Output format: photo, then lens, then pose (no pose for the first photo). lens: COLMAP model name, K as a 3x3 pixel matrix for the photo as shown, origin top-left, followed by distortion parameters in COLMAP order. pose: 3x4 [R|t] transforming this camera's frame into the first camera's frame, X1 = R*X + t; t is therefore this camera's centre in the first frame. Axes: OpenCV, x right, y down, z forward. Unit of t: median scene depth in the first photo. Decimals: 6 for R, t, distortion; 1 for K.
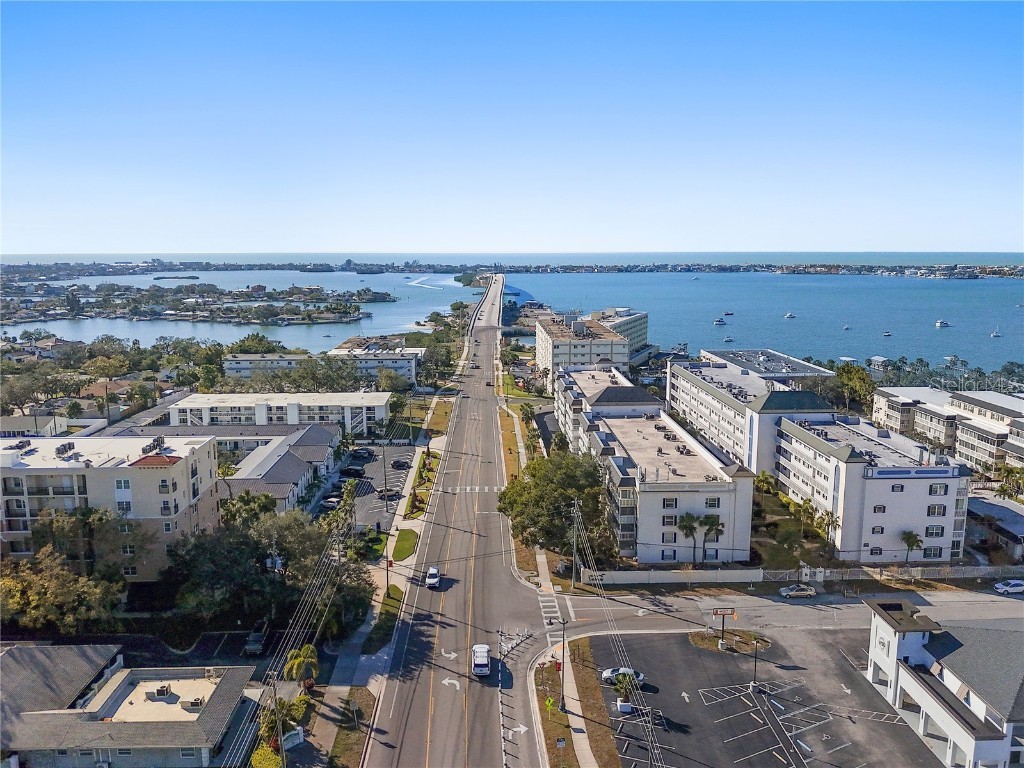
lens RADIAL K [[781.1, 0, 512.0], [0, 781.1, 384.0], [0, 0, 1]] dist [-0.006855, -0.007988]
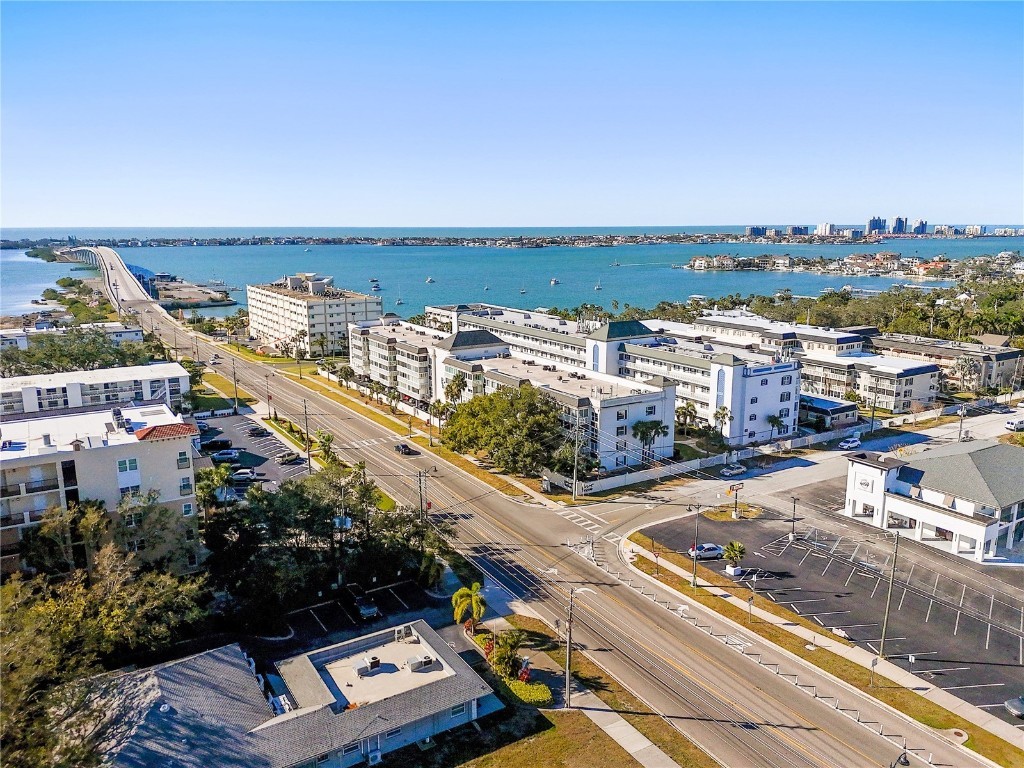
lens RADIAL K [[753.6, 0, 512.0], [0, 753.6, 384.0], [0, 0, 1]] dist [0.052186, -0.005380]
pose [[0.871483, -0.101703, 0.479765, -0.453938], [0.083618, 0.994751, 0.058981, 0.029557], [-0.483245, -0.011284, 0.875413, 0.119081]]
